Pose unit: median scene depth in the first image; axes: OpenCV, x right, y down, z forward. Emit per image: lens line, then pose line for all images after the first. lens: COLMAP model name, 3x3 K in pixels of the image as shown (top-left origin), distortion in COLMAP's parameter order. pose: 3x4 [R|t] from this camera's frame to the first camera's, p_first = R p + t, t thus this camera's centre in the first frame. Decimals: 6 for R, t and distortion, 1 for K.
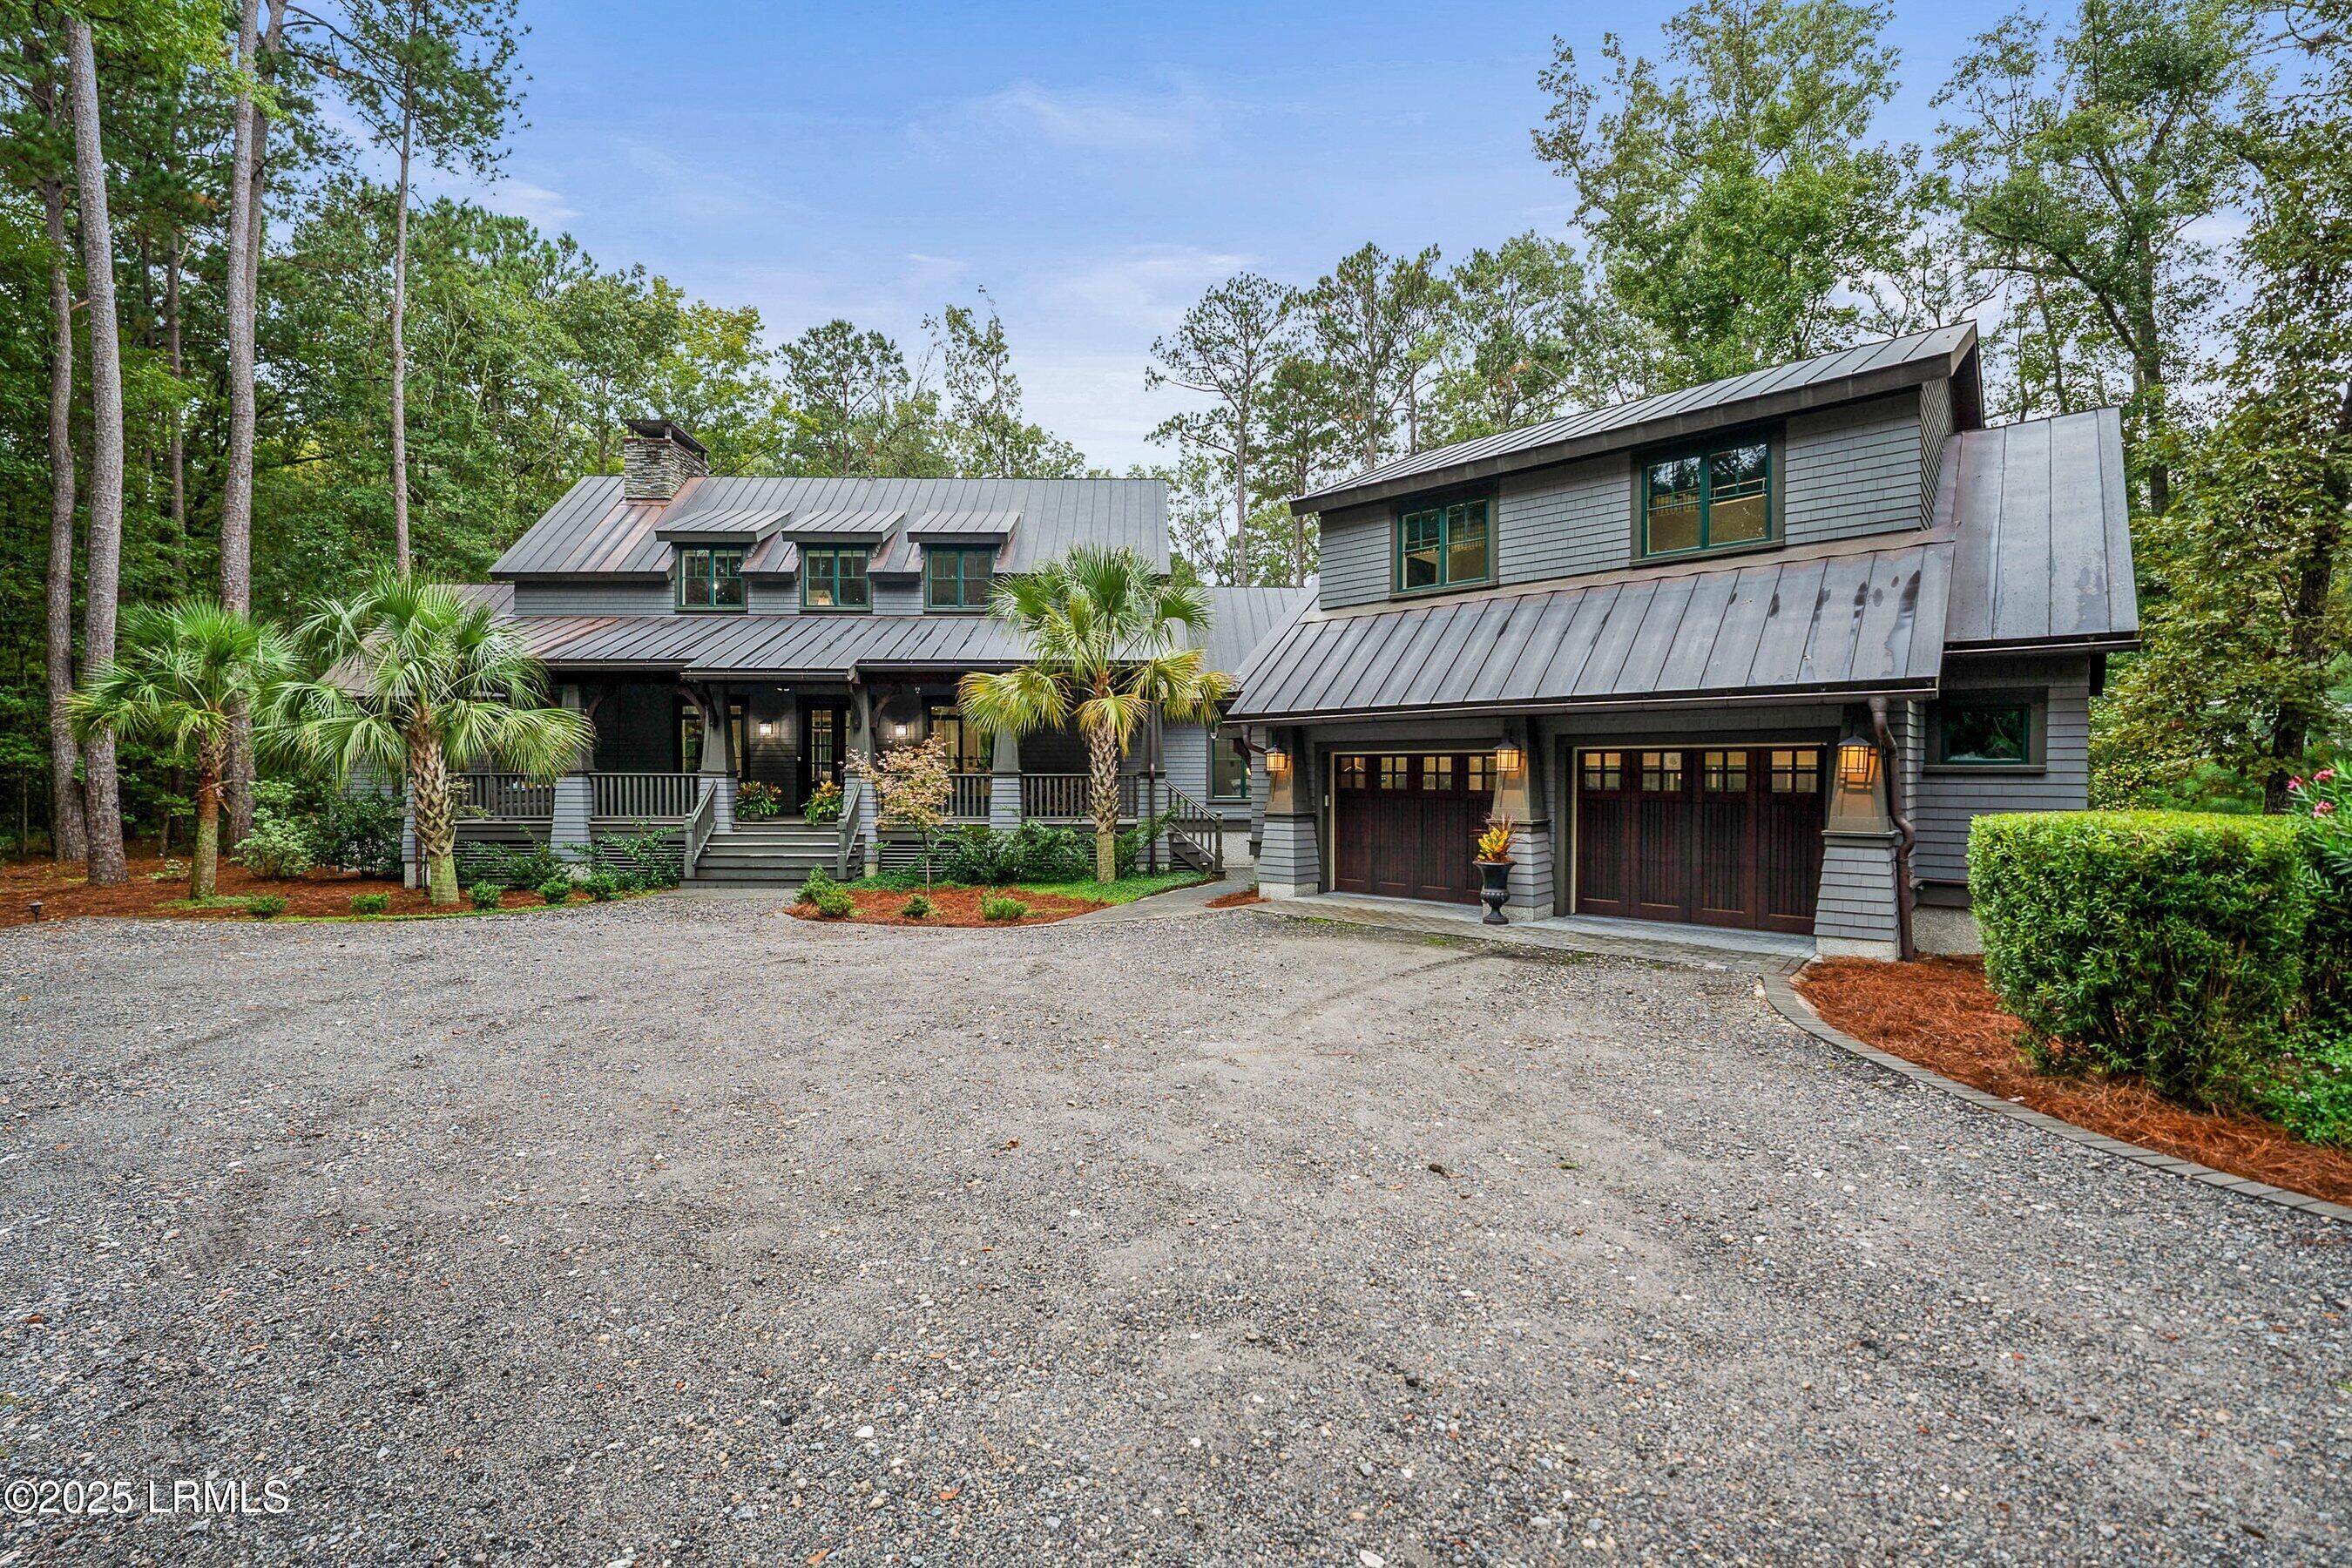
lens RADIAL K [[960.1, 0, 1157.1], [0, 960.1, 783.8], [0, 0, 1]] dist [-0.024882, -0.000342]
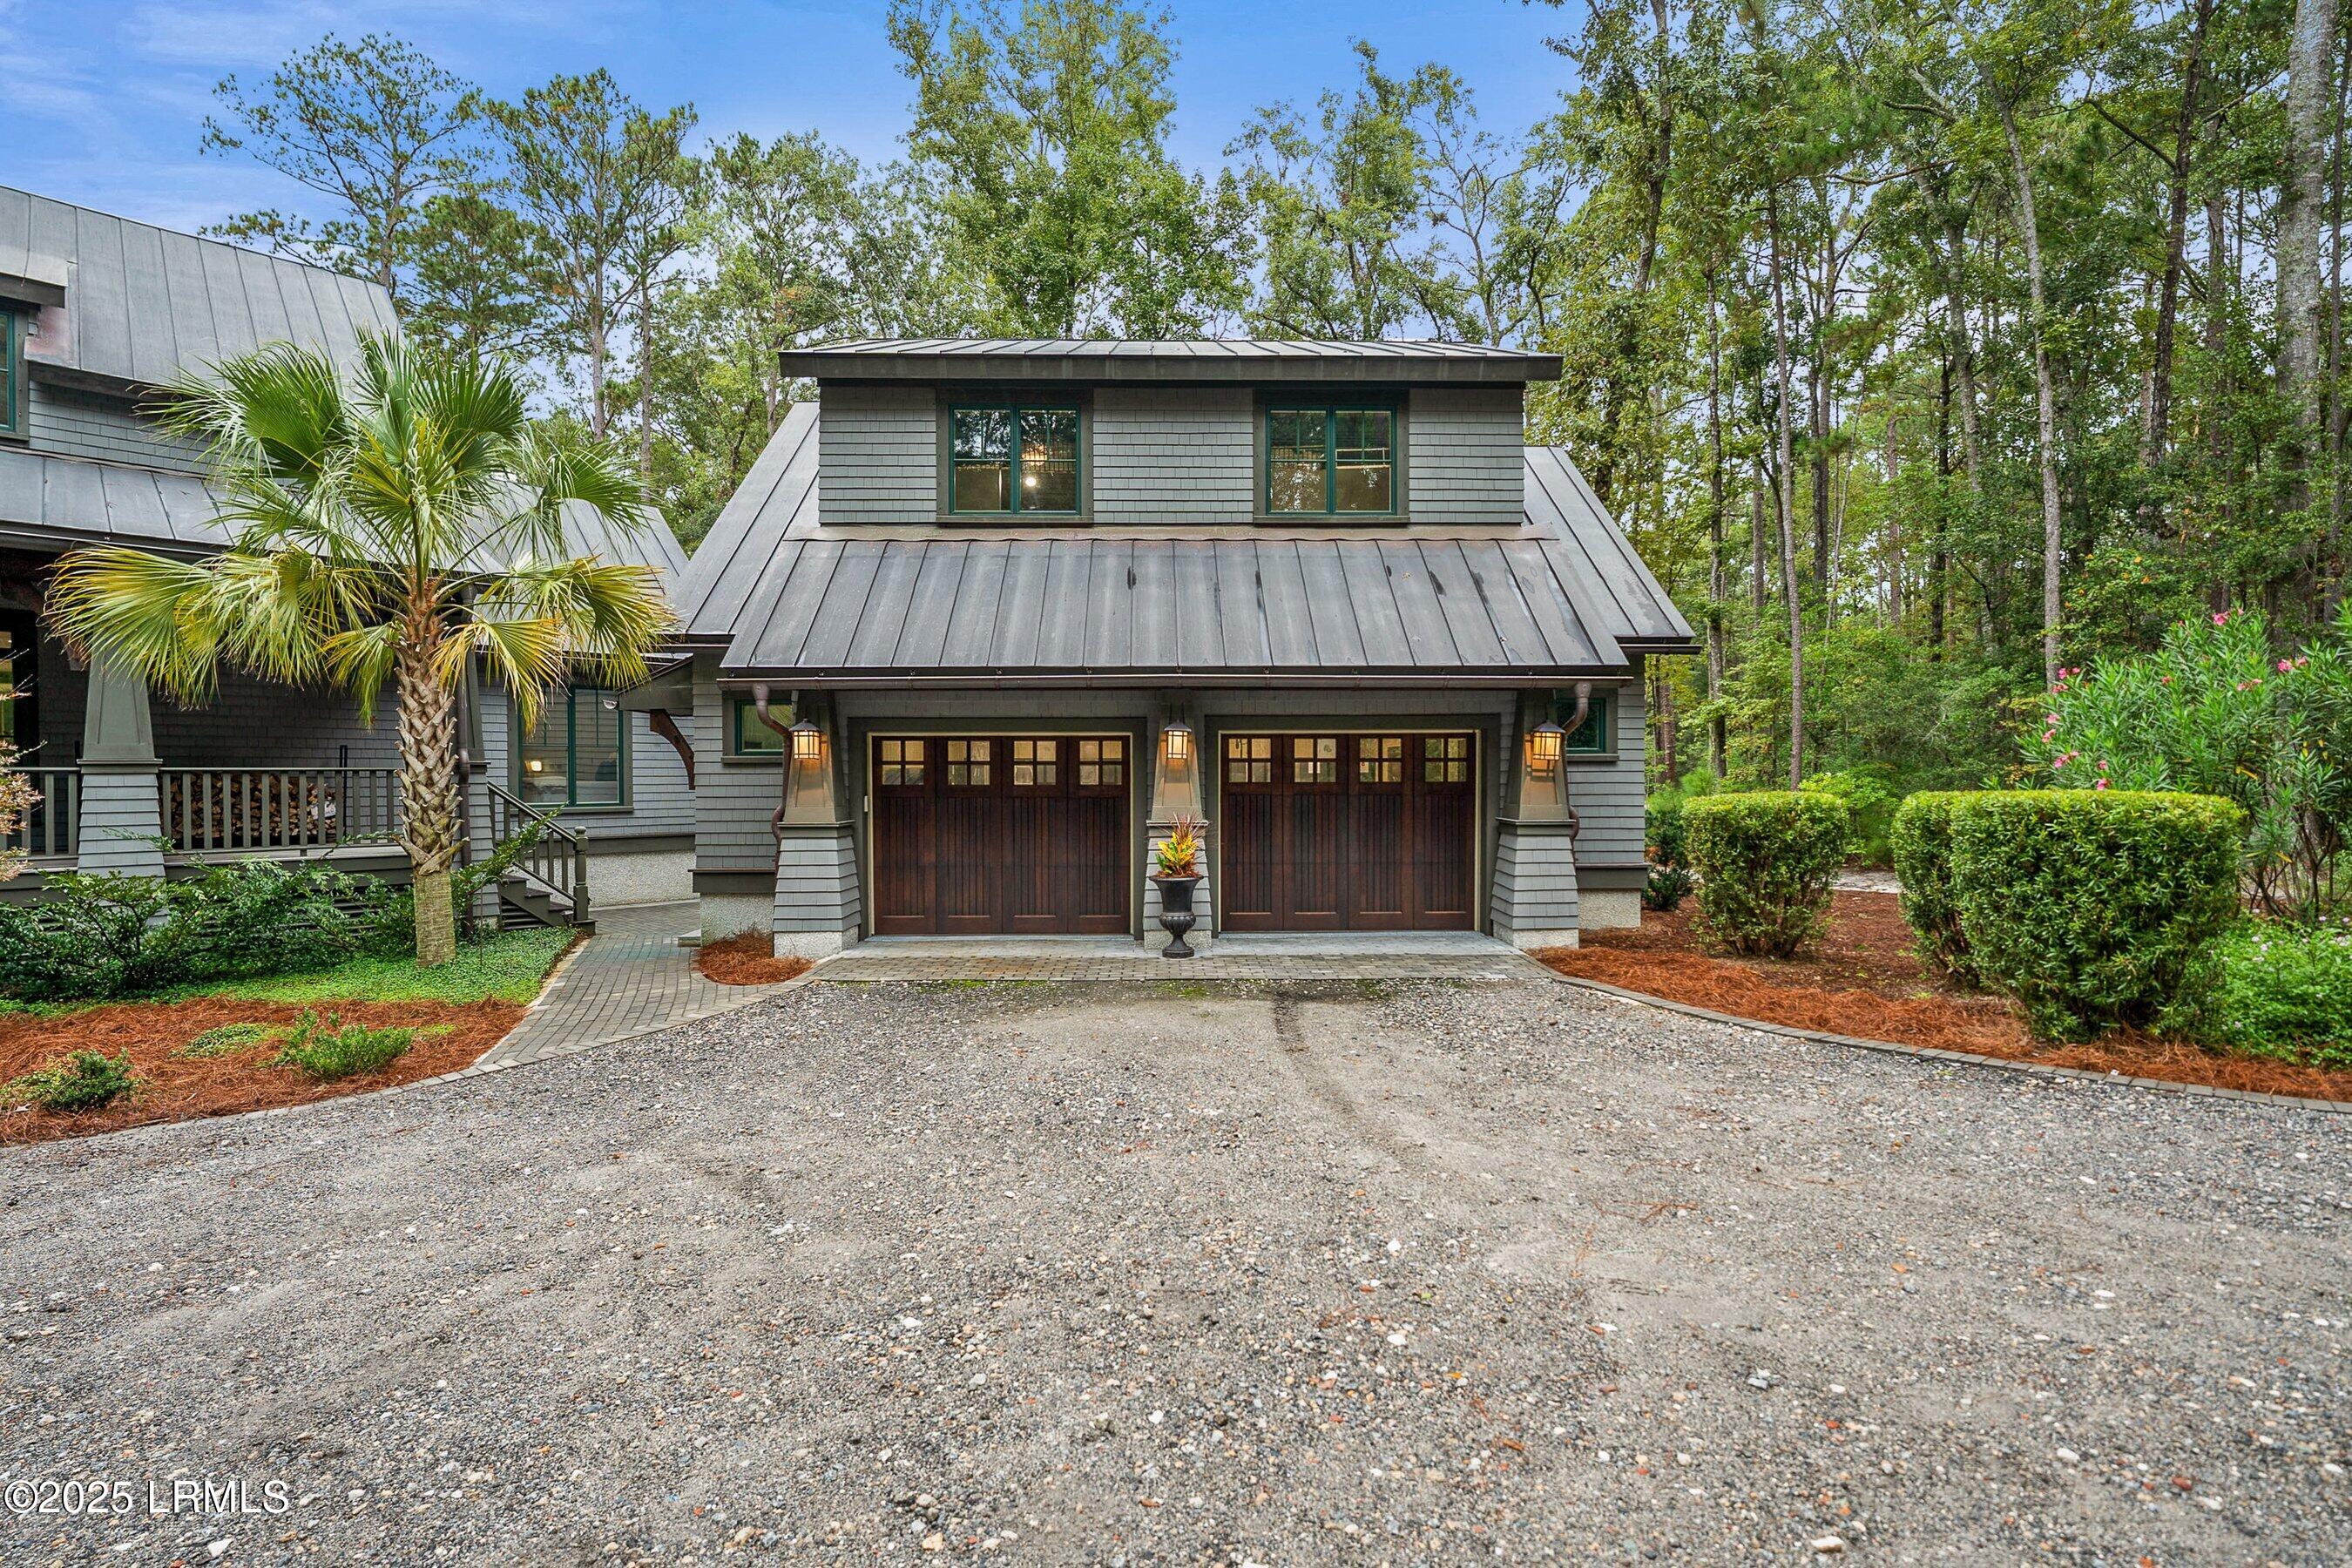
lens RADIAL K [[1082.0, 0, 1162.3], [0, 1082.0, 782.5], [0, 0, 1]] dist [-0.013217, 0.000245]
pose [[0.715231, -0.008090, 0.698841, -0.215201], [0.010660, 0.999943, 0.000666, 0.004478], [-0.698807, 0.006973, 0.715276, 0.315232]]
